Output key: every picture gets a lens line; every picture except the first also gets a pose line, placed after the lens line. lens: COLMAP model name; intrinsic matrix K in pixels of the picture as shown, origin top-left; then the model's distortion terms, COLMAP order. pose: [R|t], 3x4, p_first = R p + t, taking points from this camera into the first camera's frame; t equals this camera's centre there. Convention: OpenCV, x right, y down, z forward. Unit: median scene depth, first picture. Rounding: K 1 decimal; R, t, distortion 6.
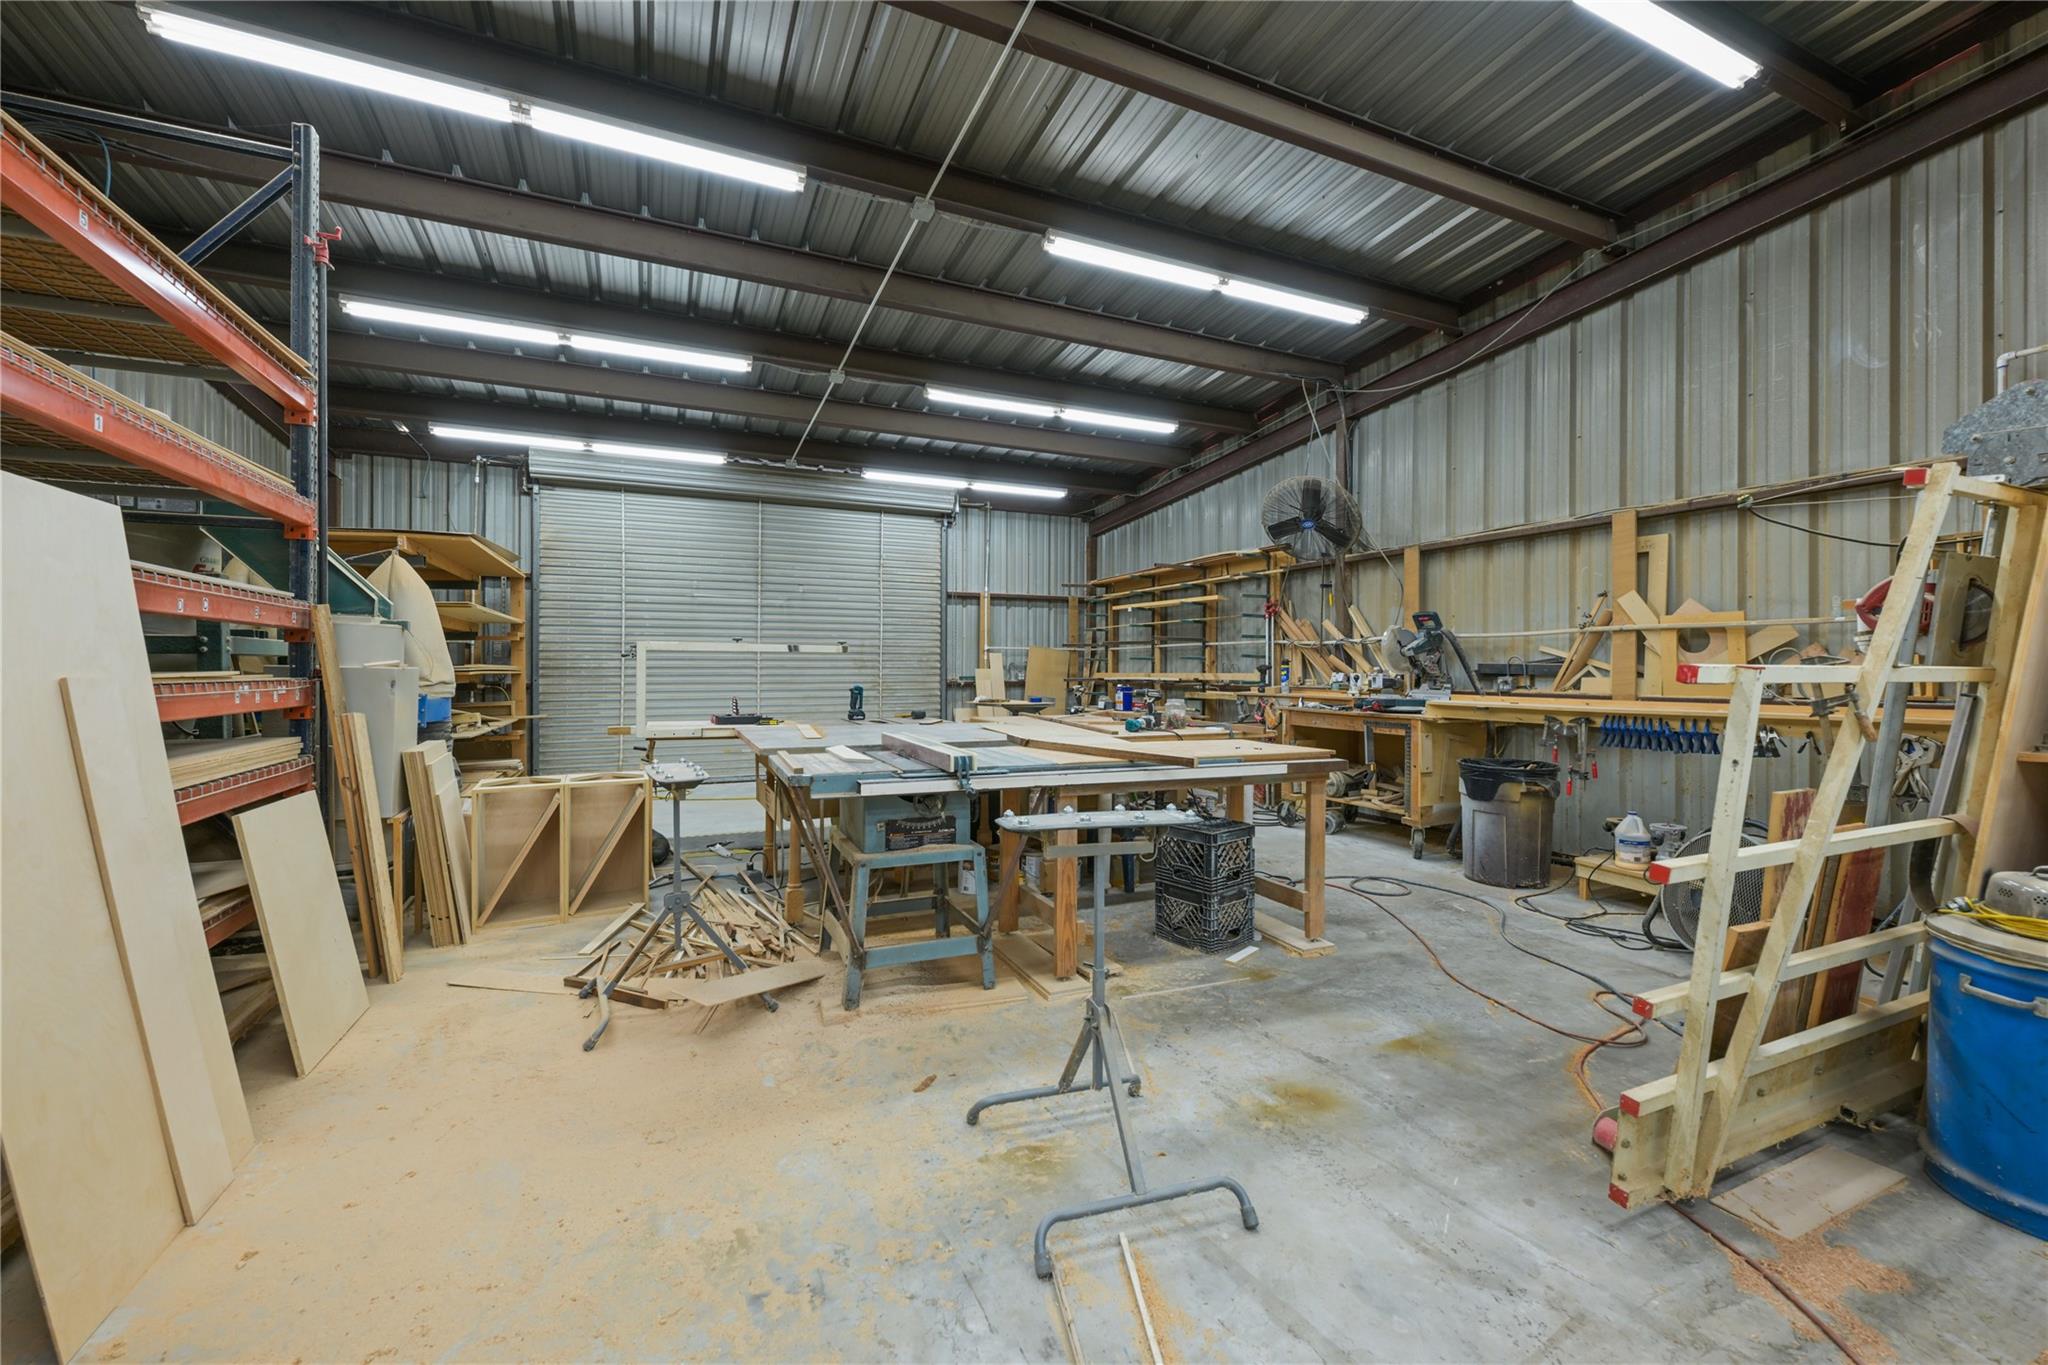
lens RADIAL K [[826.3, 0, 1024.0], [0, 826.3, 682.5], [0, 0, 1]] dist [-0.000006, -0.000001]
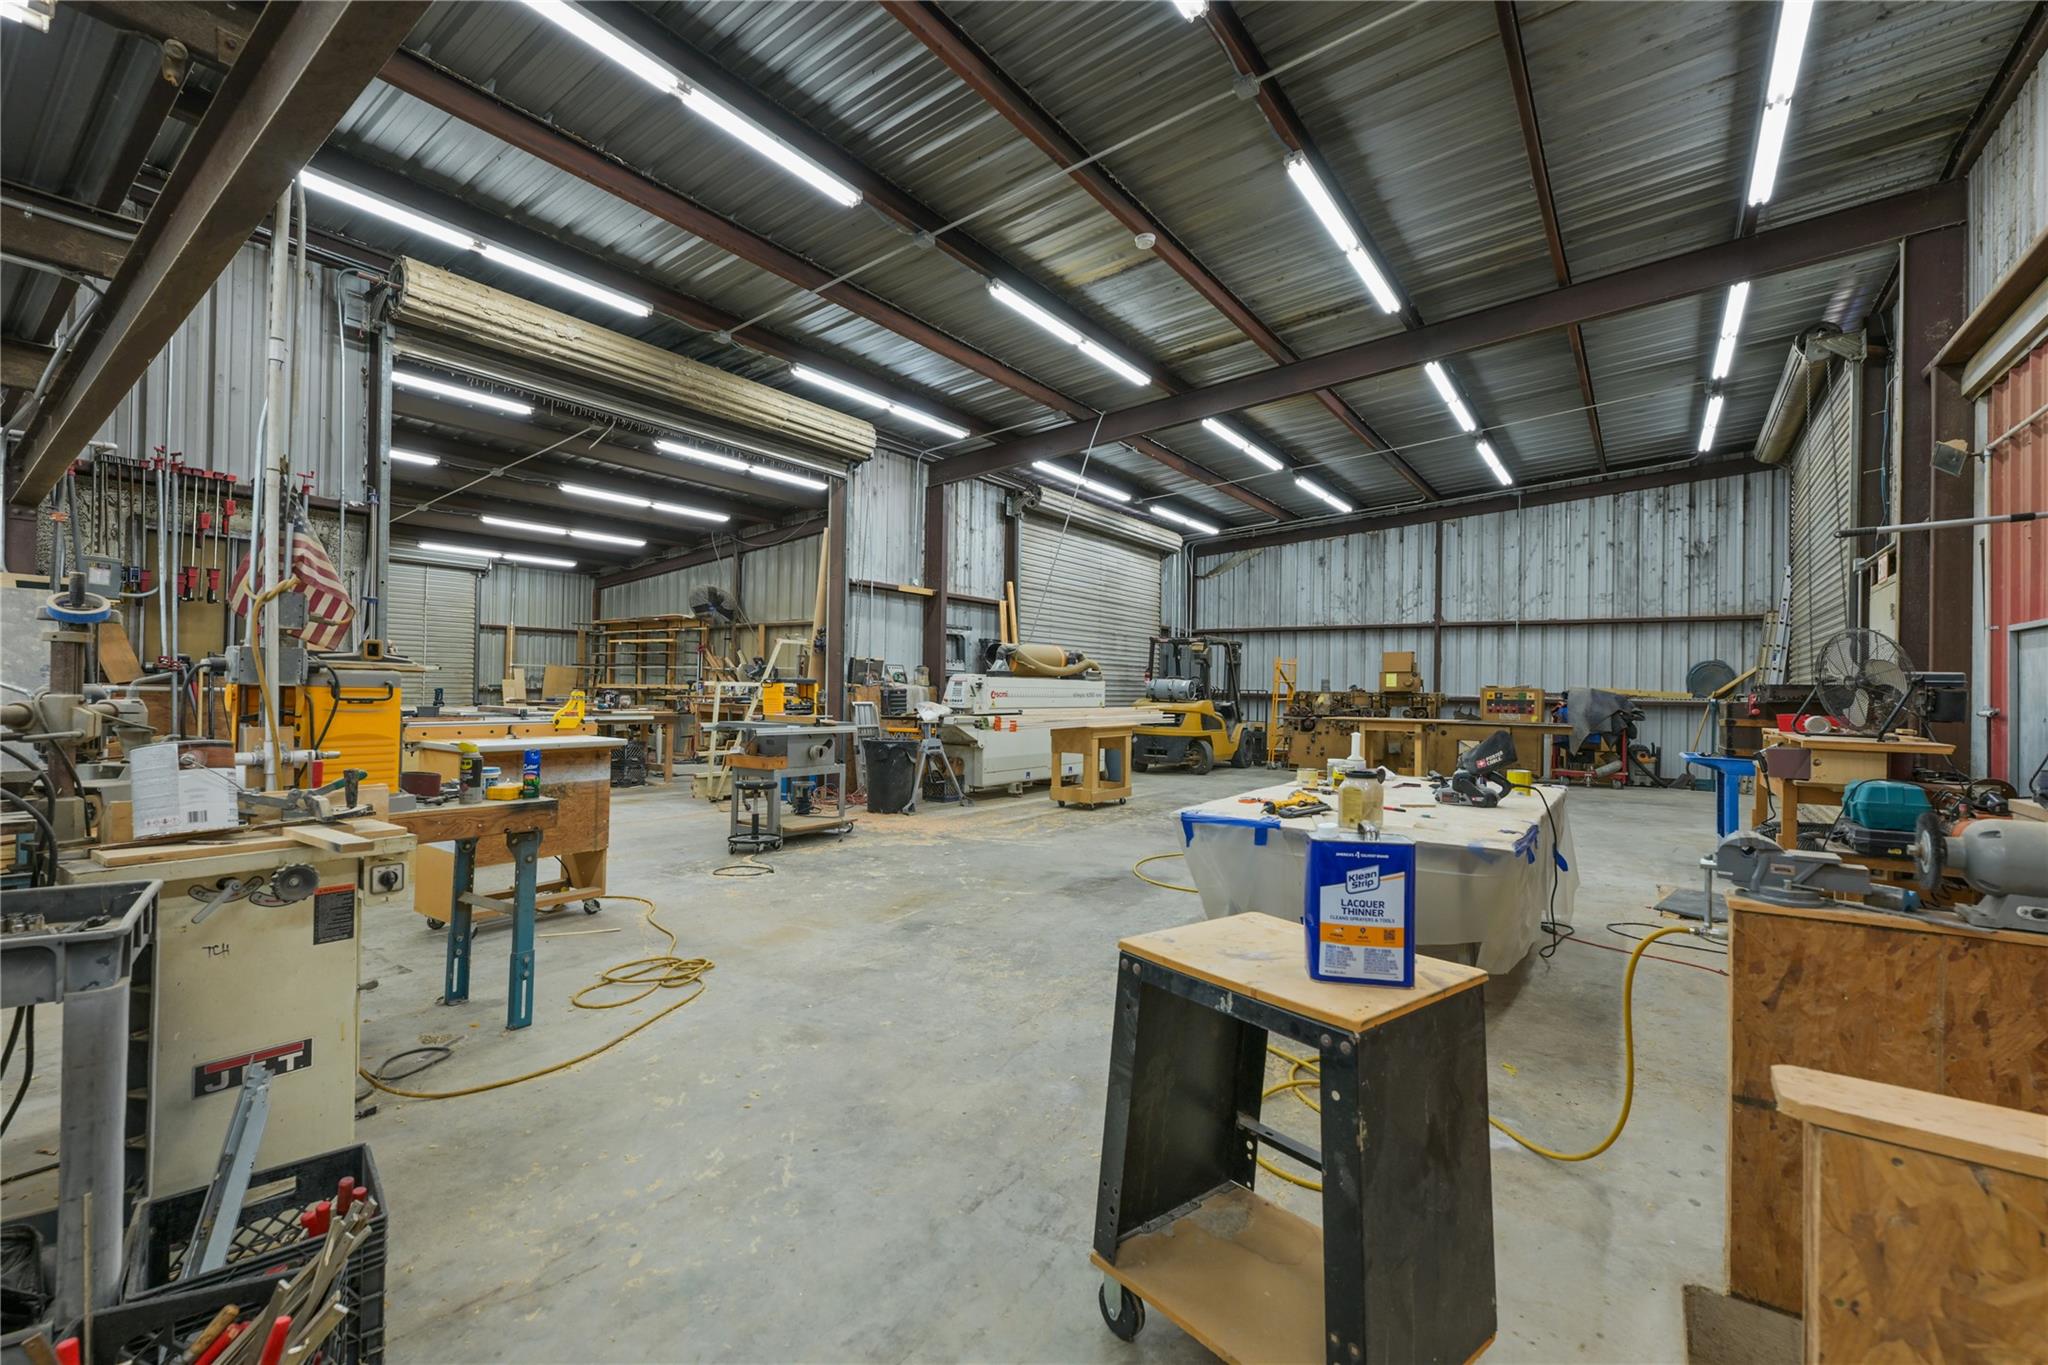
lens RADIAL K [[862.7, 0, 1024.0], [0, 862.7, 682.5], [0, 0, 1]] dist [0.000491, -0.000145]
pose [[0.869000, 0.018164, 0.494478, -0.013309], [-0.008376, 0.999723, -0.022004, 0.014394], [-0.494741, 0.014979, 0.868911, -0.760763]]
